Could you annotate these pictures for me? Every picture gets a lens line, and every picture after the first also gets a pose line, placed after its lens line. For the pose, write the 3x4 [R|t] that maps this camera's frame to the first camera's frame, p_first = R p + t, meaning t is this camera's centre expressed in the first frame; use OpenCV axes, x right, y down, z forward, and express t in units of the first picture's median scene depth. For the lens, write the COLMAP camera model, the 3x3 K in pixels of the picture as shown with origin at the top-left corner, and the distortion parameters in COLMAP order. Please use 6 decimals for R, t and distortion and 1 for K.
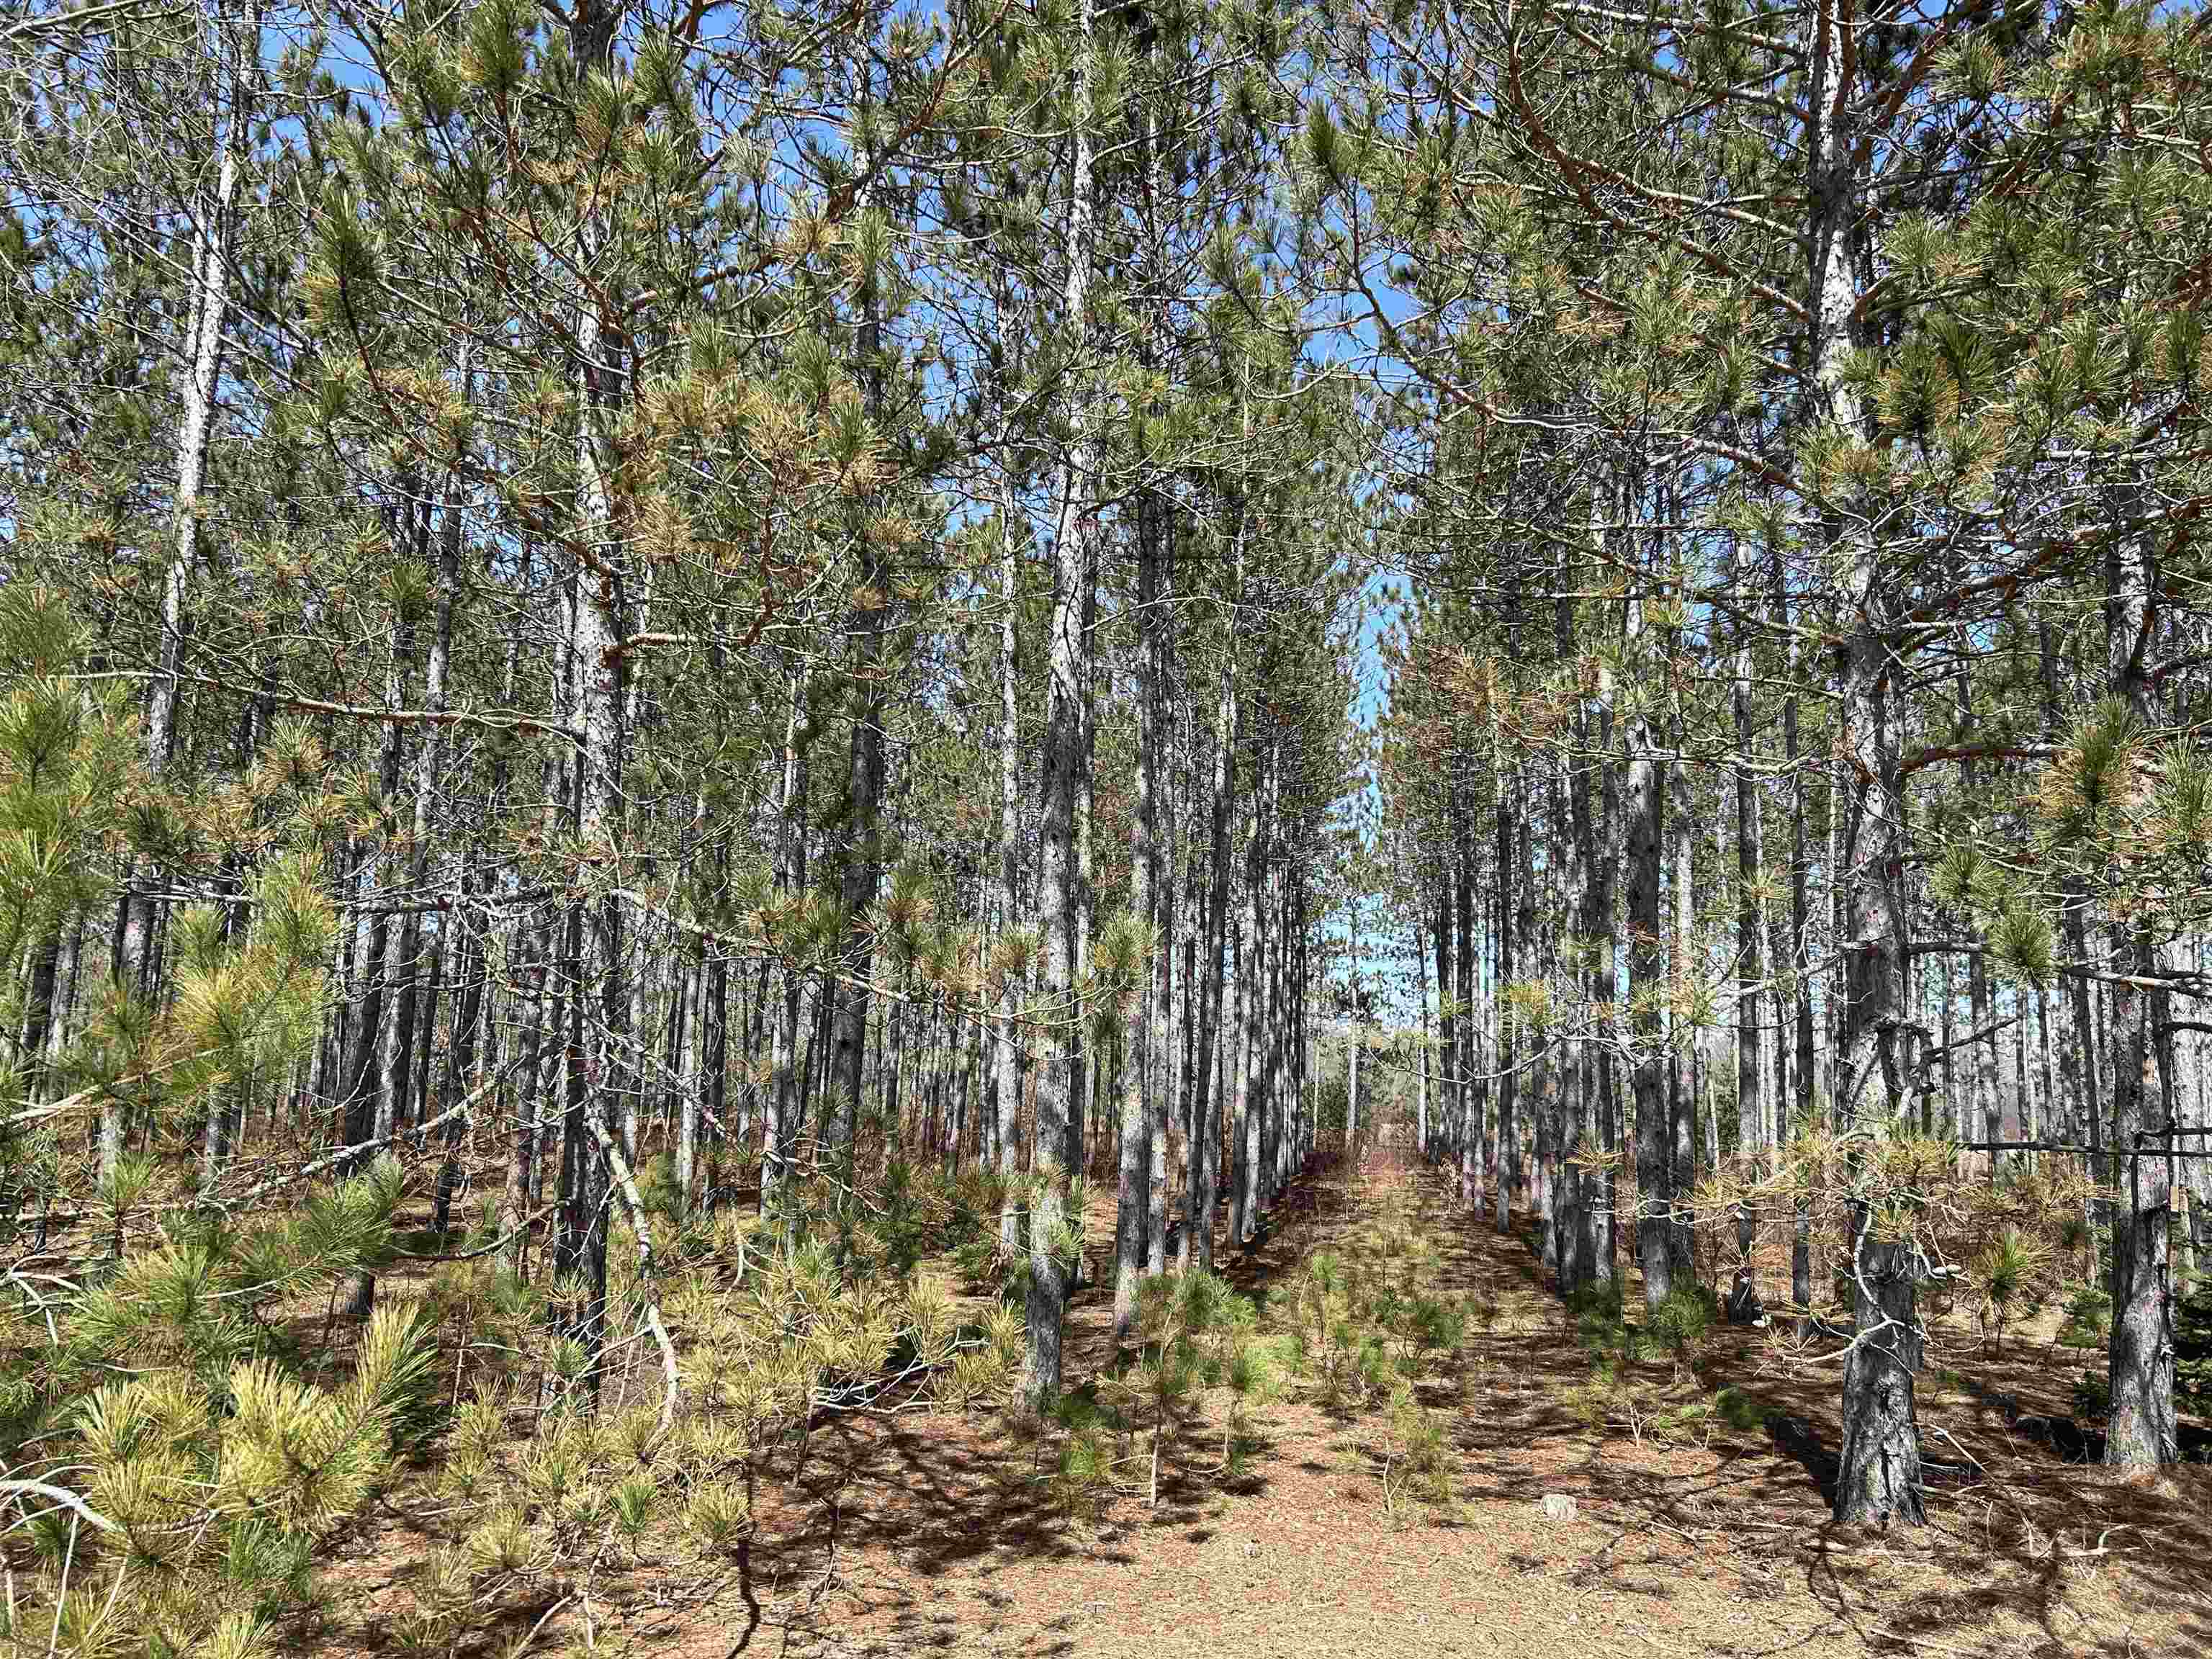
lens RADIAL K [[1654.2, 0, 1075.9], [0, 1654.2, 815.4], [0, 0, 1]] dist [0.039665, -0.059437]
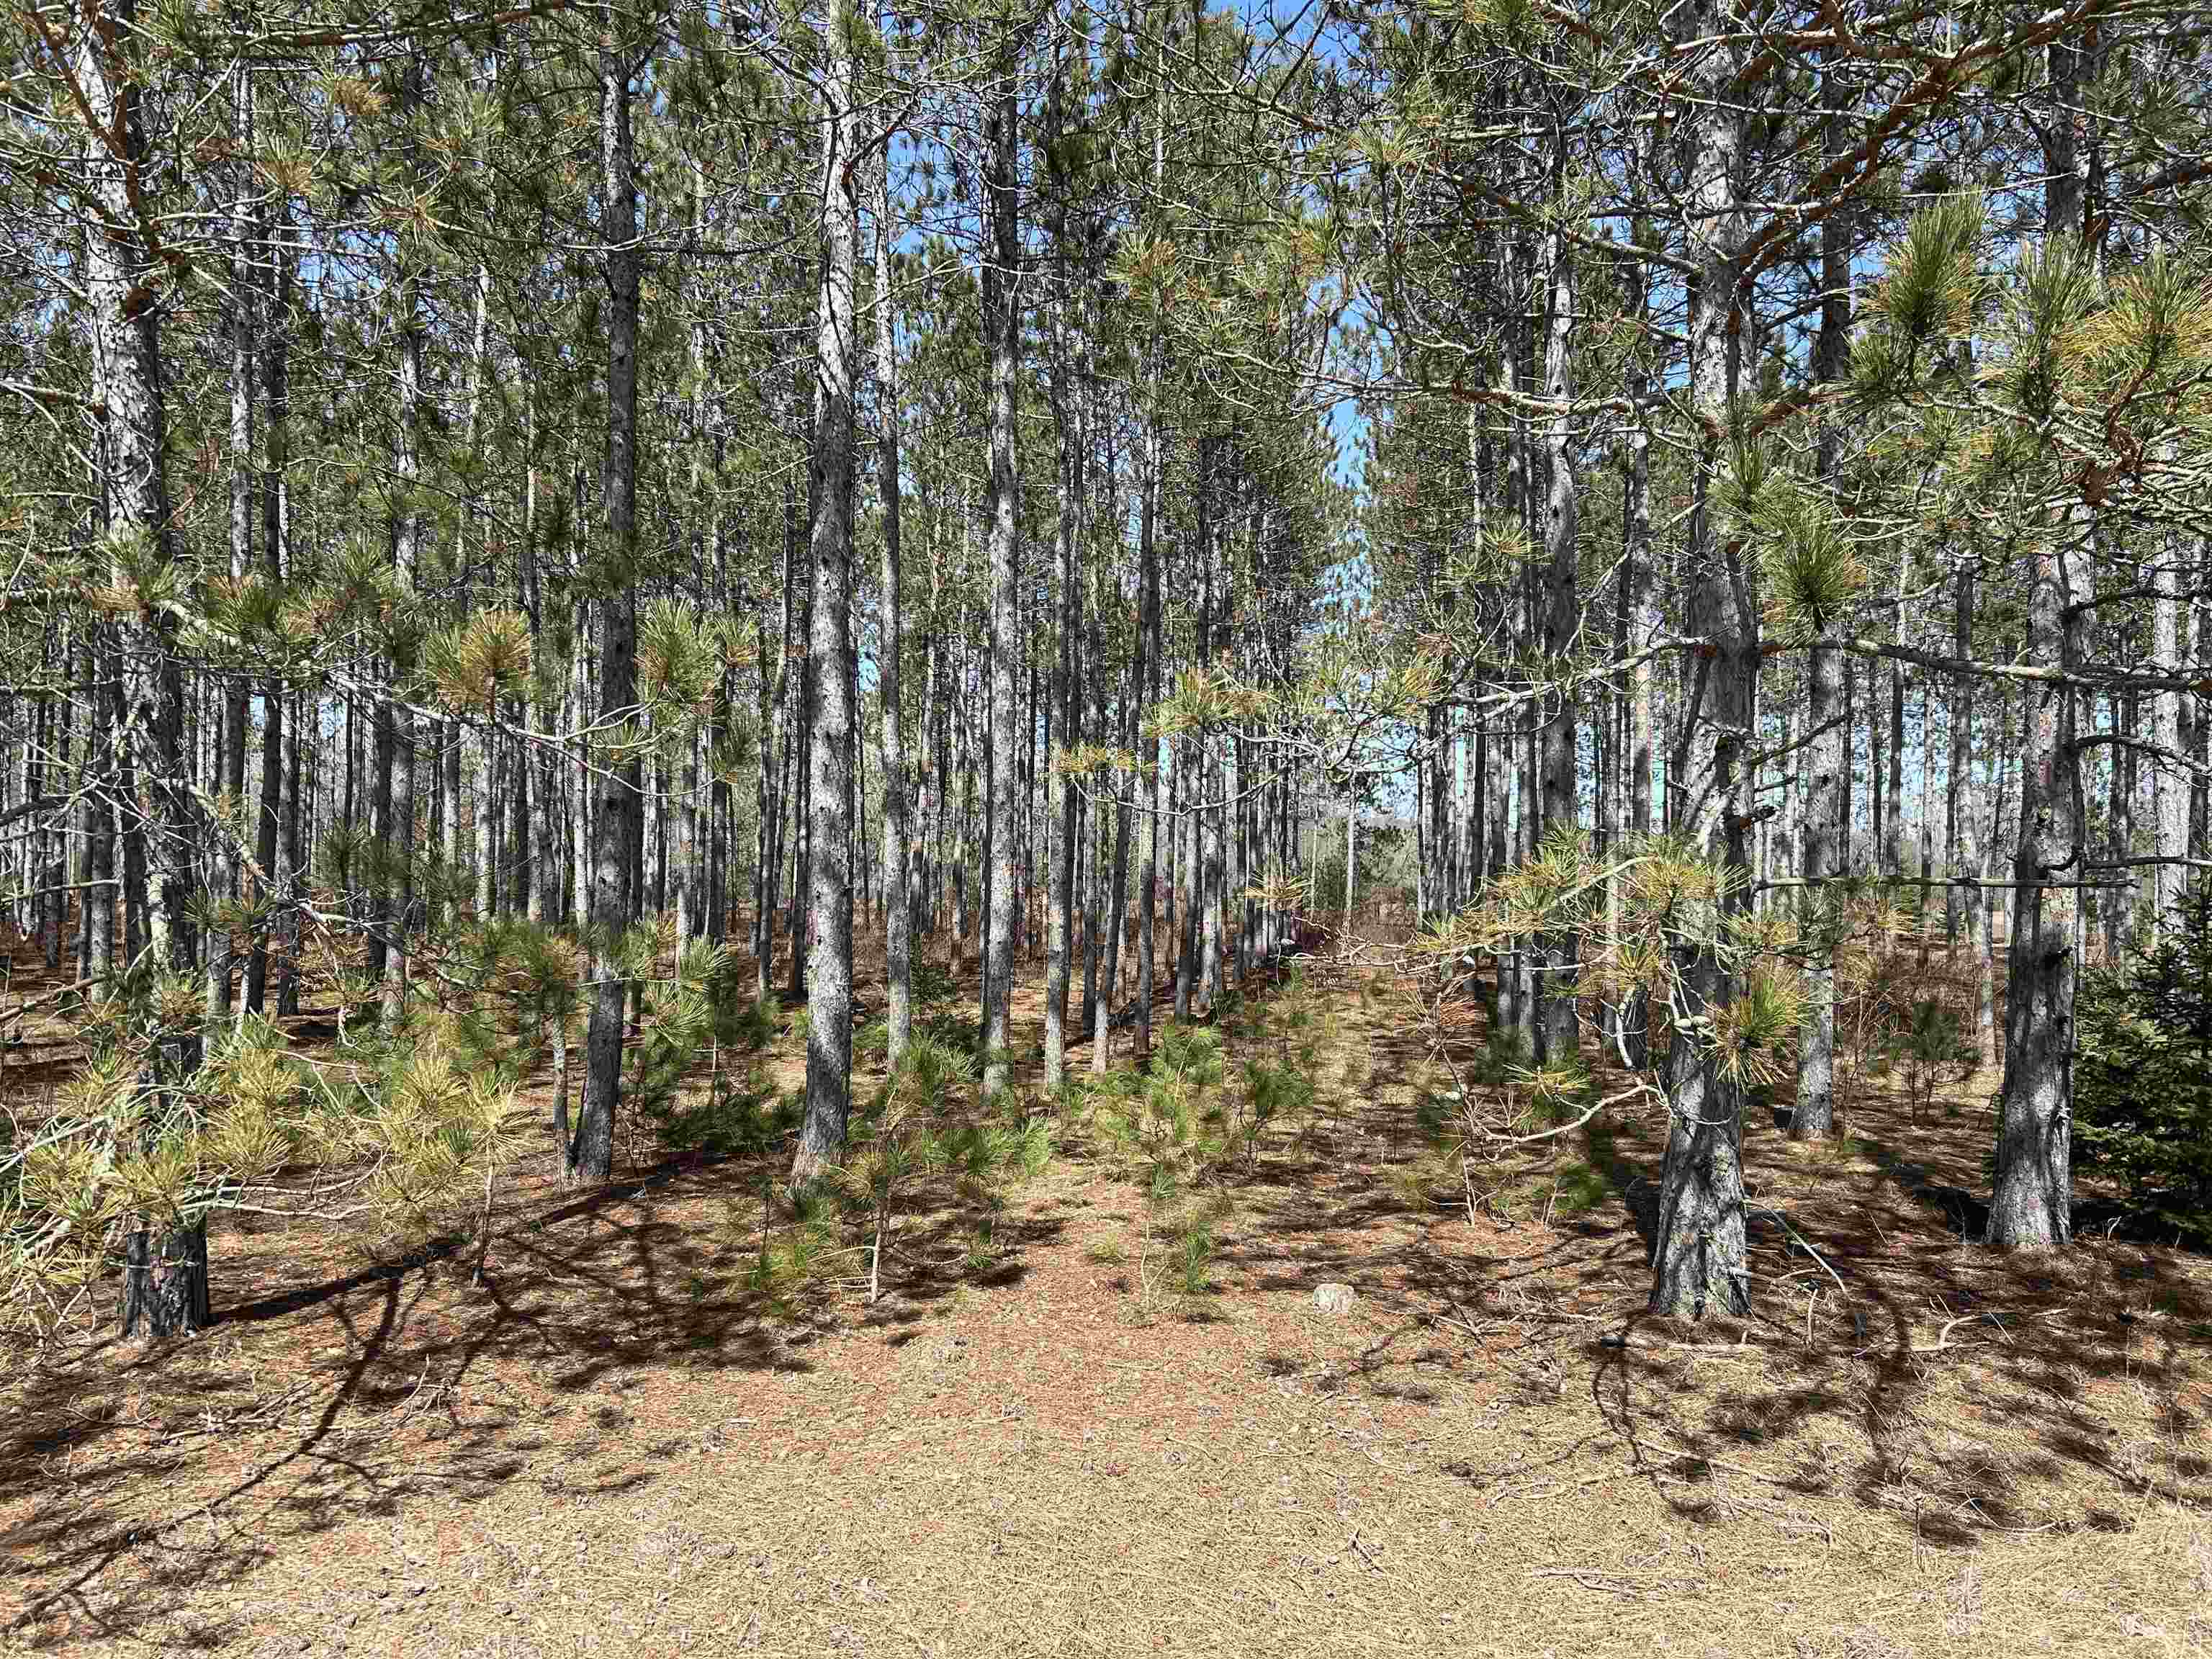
lens RADIAL K [[1654.2, 0, 1075.9], [0, 1654.2, 815.4], [0, 0, 1]] dist [0.039665, -0.059437]
pose [[0.999647, -0.016842, -0.020539, 0.147594], [0.019281, 0.991974, 0.124966, 0.043982], [0.018269, -0.125318, 0.991948, 0.137710]]
